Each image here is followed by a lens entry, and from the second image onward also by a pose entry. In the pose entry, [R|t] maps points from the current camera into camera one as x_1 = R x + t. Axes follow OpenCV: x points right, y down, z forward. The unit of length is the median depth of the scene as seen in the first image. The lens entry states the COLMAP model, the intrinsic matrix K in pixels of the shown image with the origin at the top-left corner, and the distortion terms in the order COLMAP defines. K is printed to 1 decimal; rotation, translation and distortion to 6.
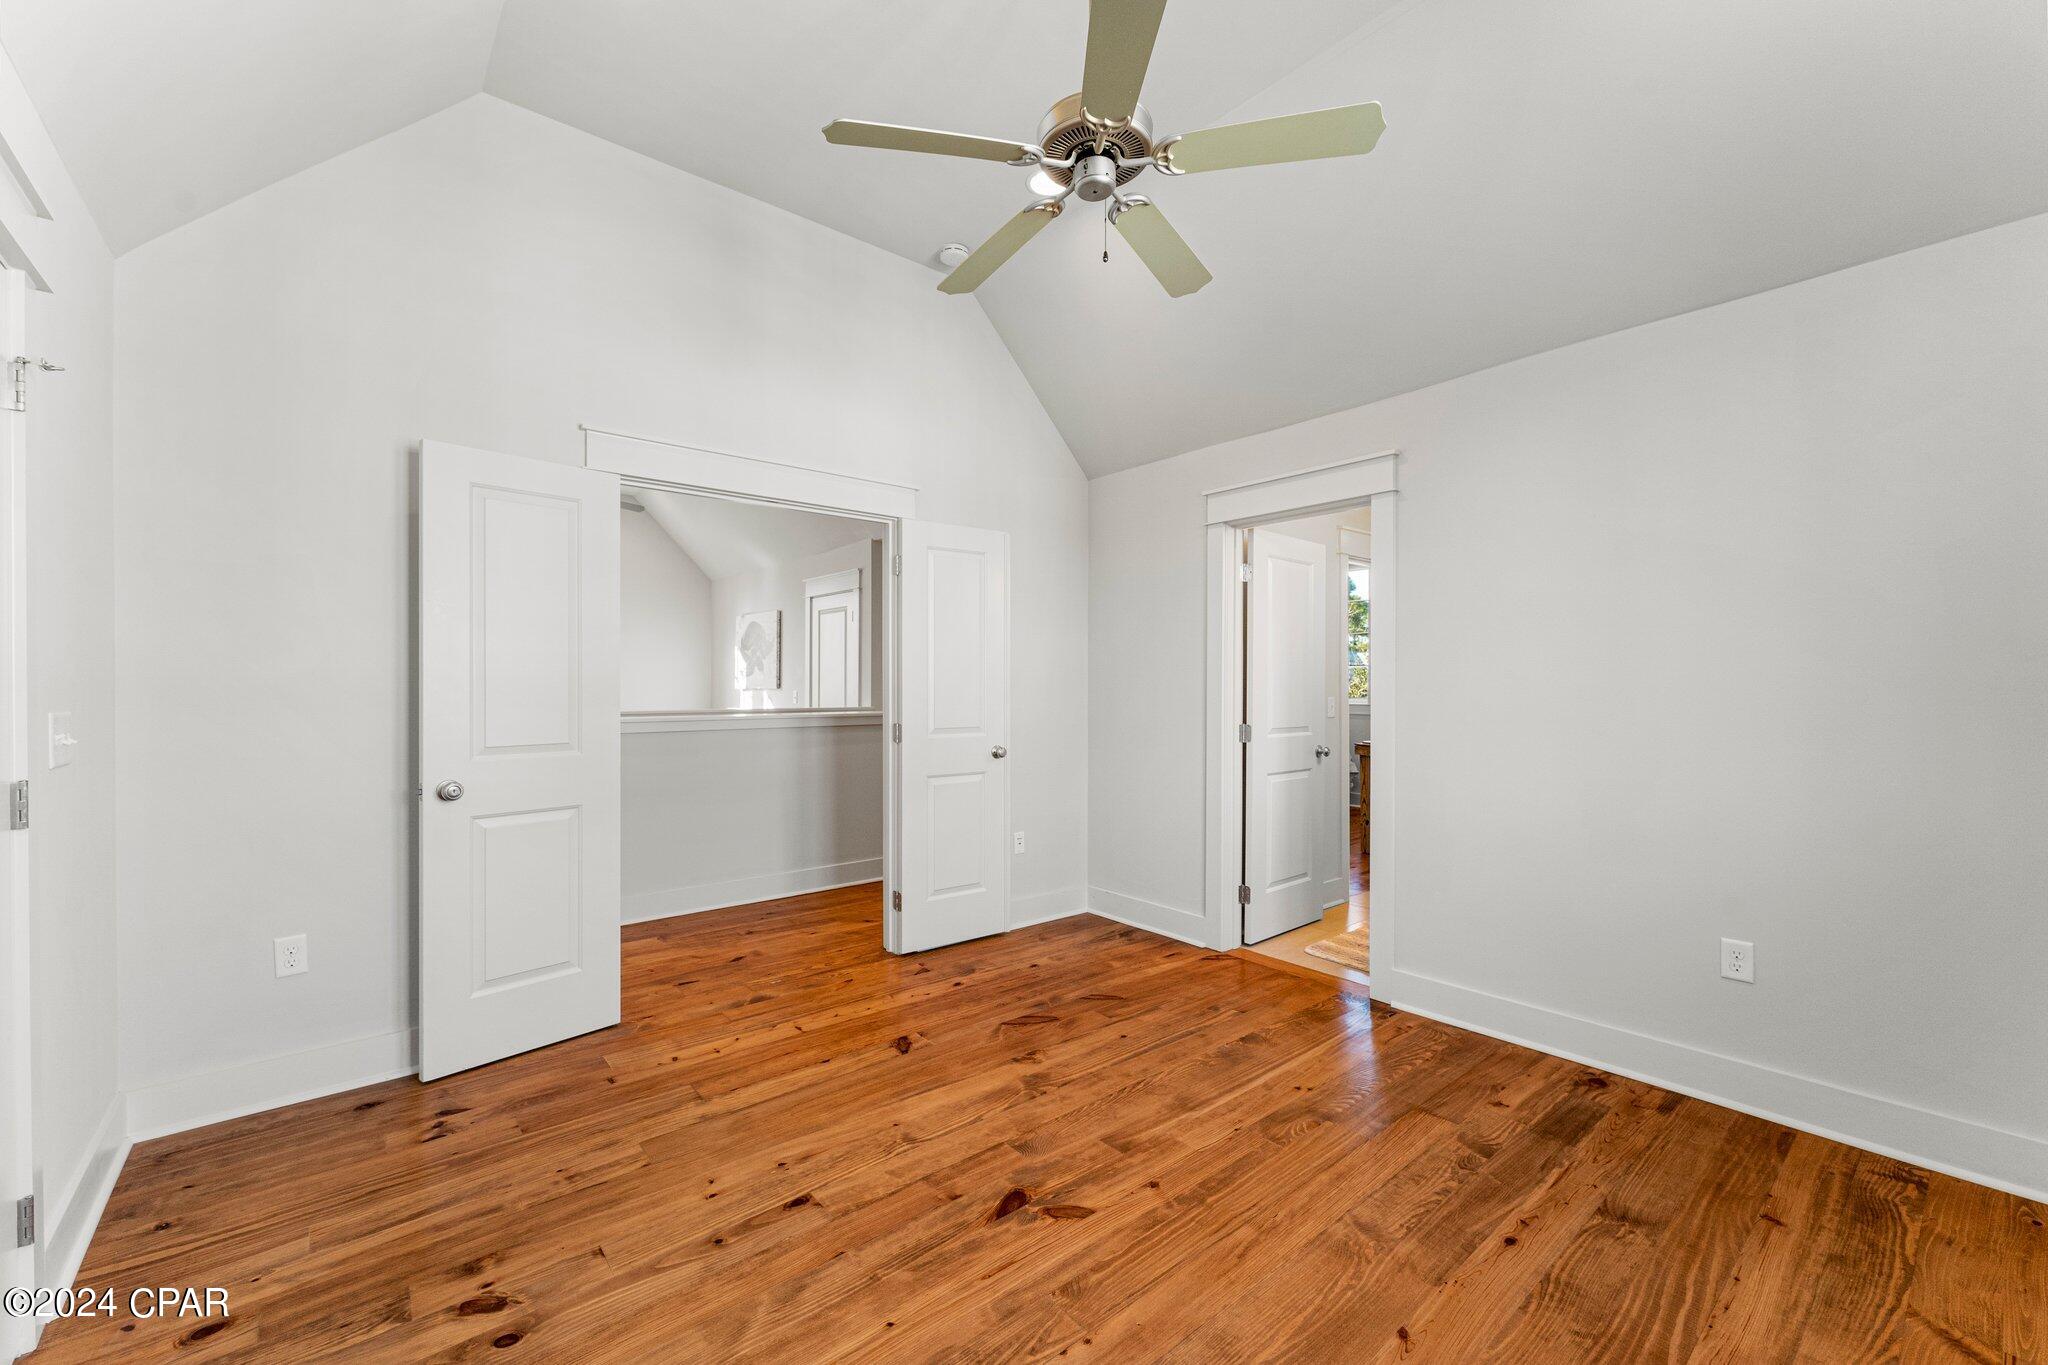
lens RADIAL K [[835.5, 0, 1022.3], [0, 835.5, 684.1], [0, 0, 1]] dist [0.000164, -0.000182]
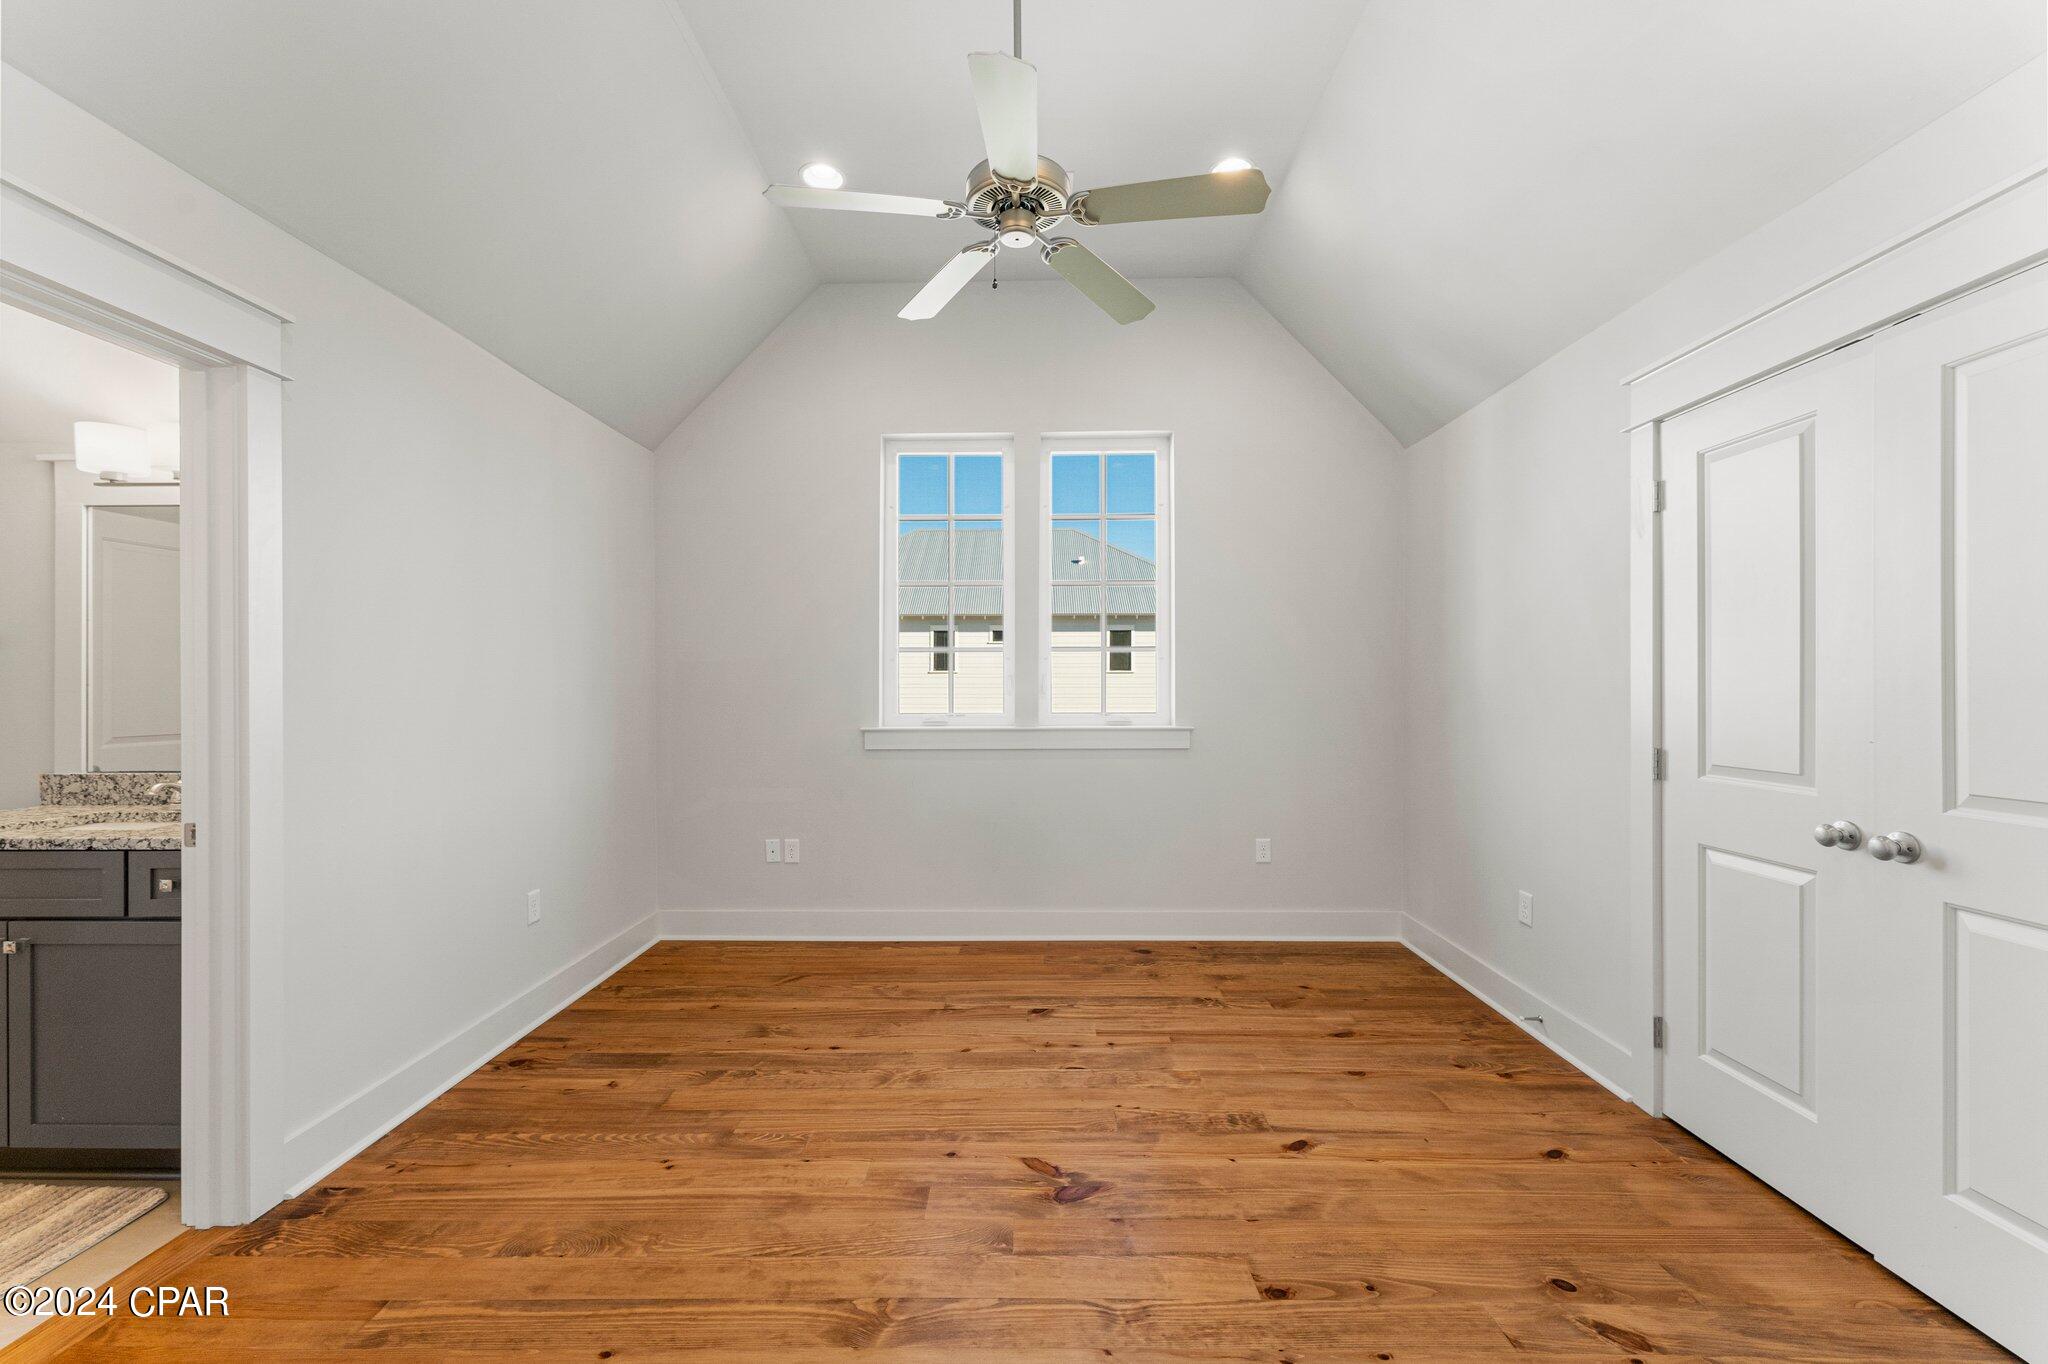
lens RADIAL K [[835.5, 0, 1020.2], [0, 835.5, 684.0], [0, 0, 1]] dist [0.000164, -0.000182]
pose [[-0.769334, 0.001440, 0.638845, -0.602856], [0.001942, 0.999998, 0.000085, -0.000566], [-0.638844, 0.001306, -0.769335, 1.796811]]
